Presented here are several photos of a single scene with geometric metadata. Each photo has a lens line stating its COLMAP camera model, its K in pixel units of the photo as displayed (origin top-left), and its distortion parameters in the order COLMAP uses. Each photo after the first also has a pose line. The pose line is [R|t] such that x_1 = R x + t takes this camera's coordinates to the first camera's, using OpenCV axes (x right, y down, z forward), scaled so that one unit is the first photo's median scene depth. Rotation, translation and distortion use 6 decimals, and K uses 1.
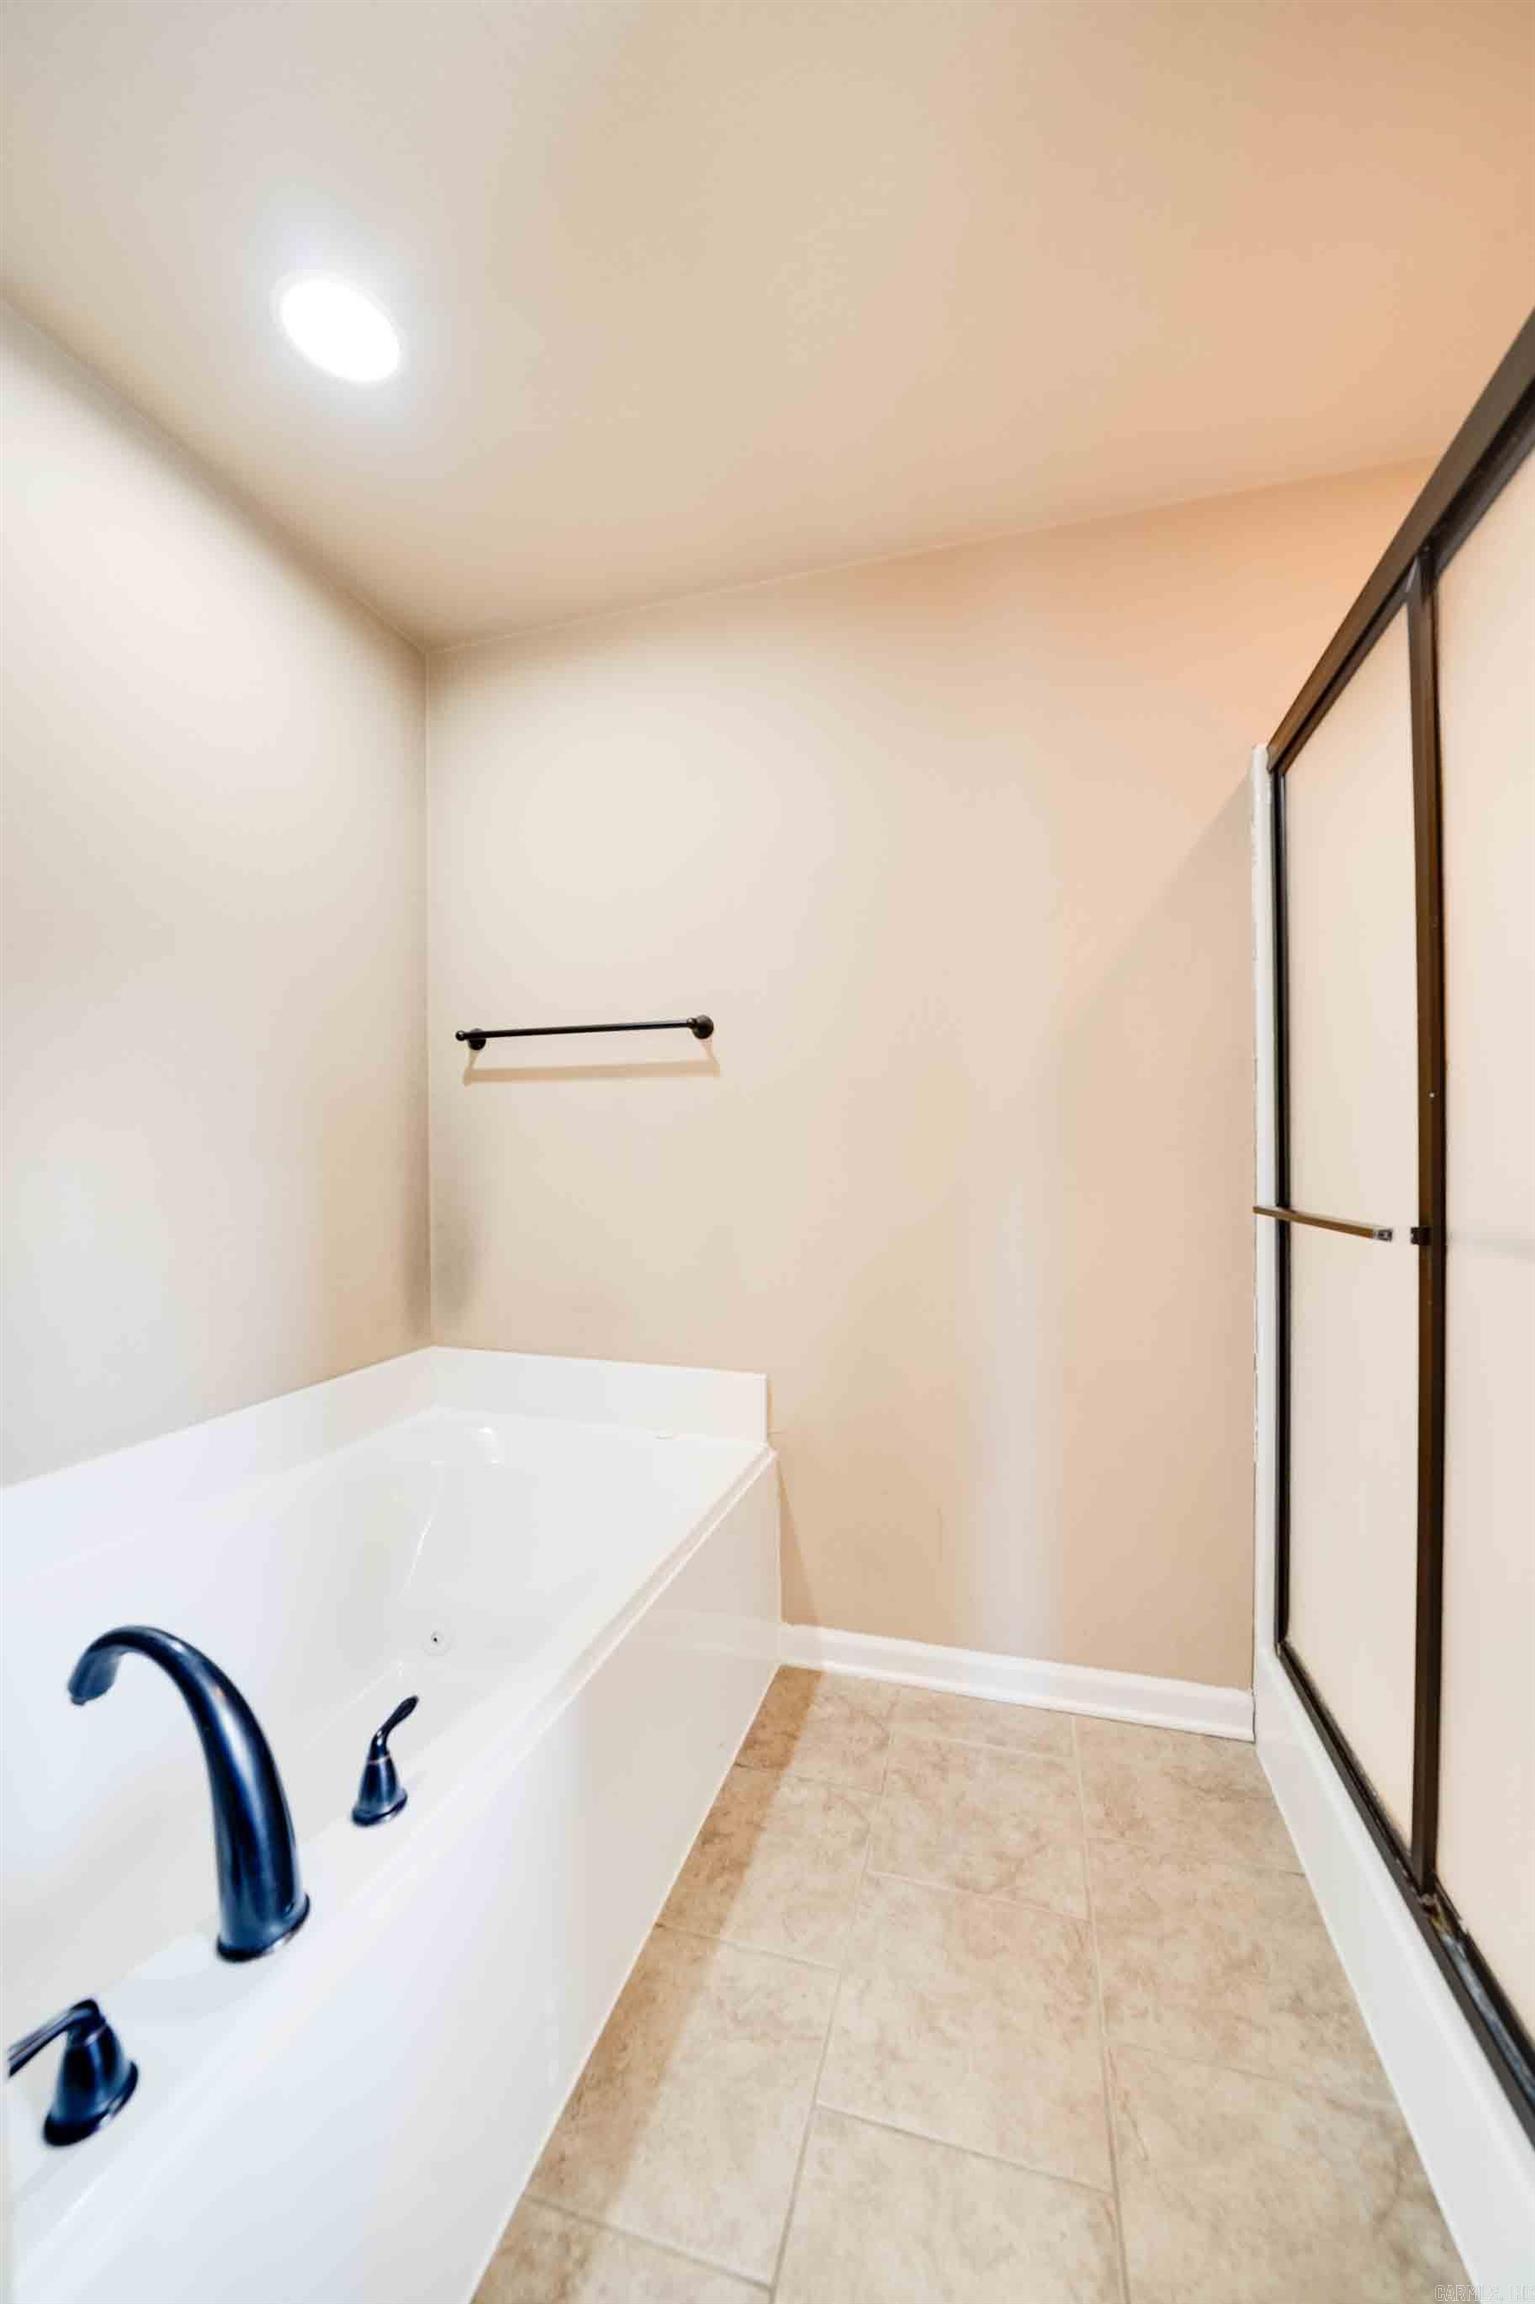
lens RADIAL K [[843.7, 0, 760.4], [0, 843.7, 1168.7], [0, 0, 1]] dist [-0.010995, -0.000119]
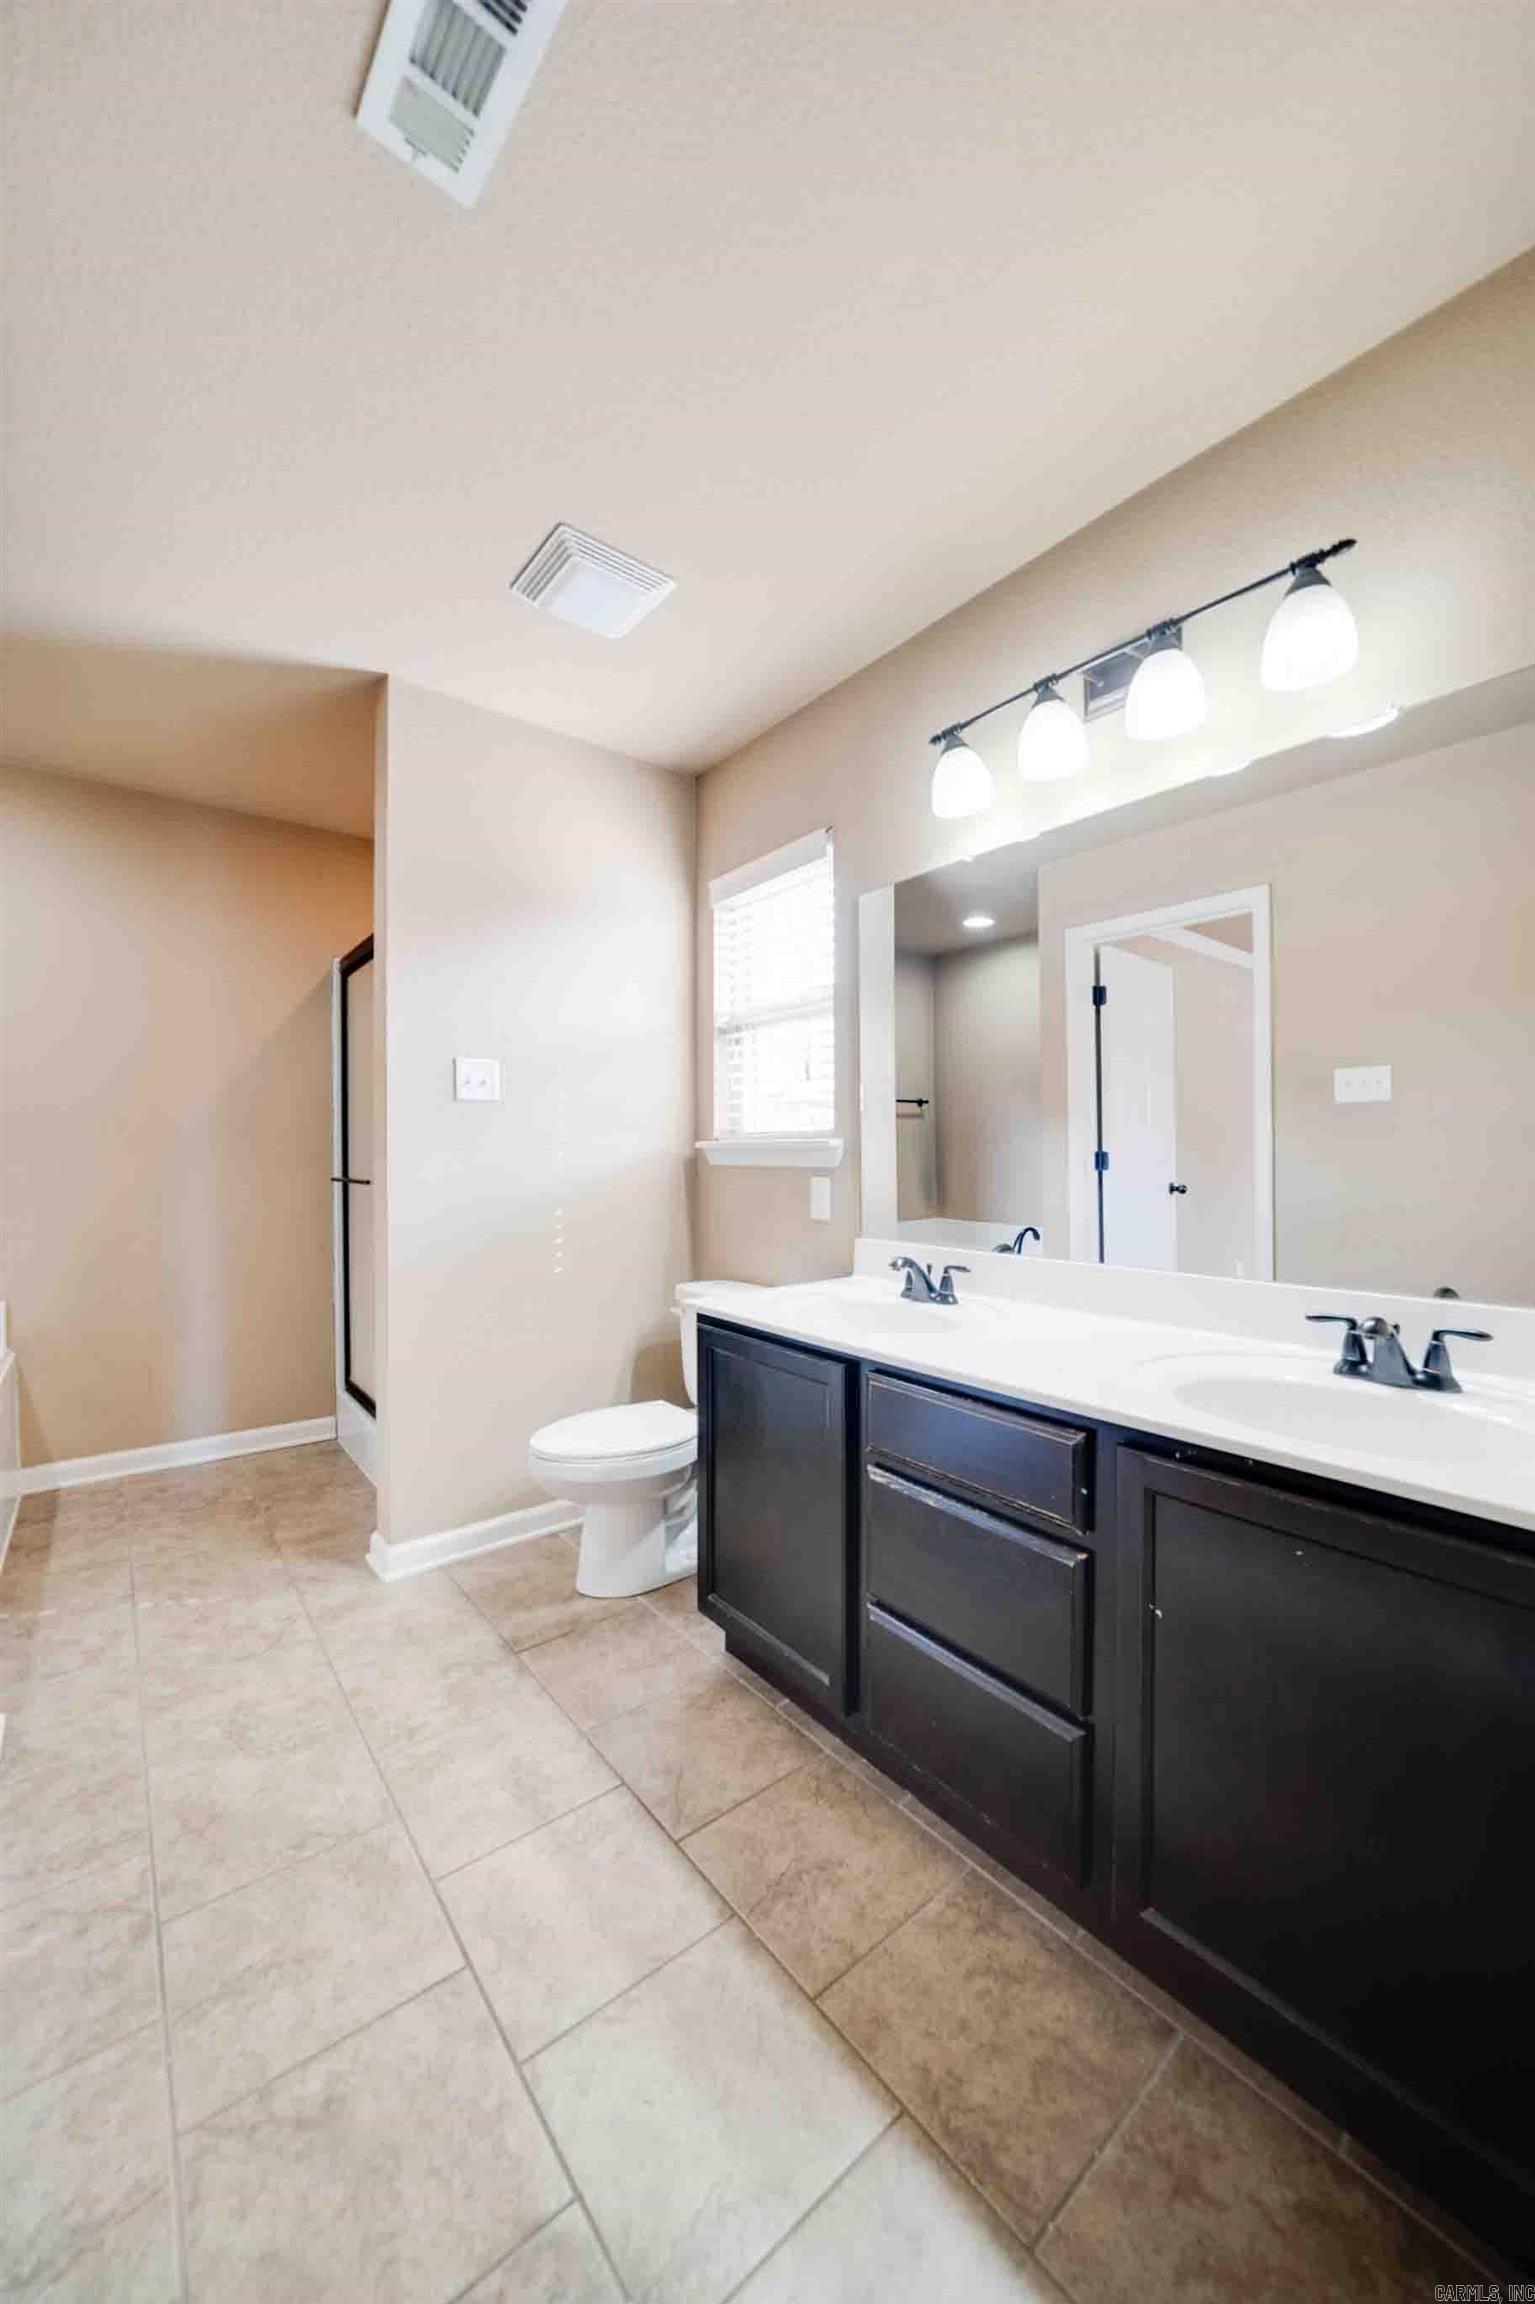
lens RADIAL K [[843.7, 0, 788.3], [0, 843.7, 1158.3], [0, 0, 1]] dist [-0.010995, -0.000119]
pose [[0.560546, 0.000561, 0.828123, -0.533319], [0.005728, 0.999973, -0.004555, 0.013248], [-0.828104, 0.007297, 0.560527, -1.157521]]
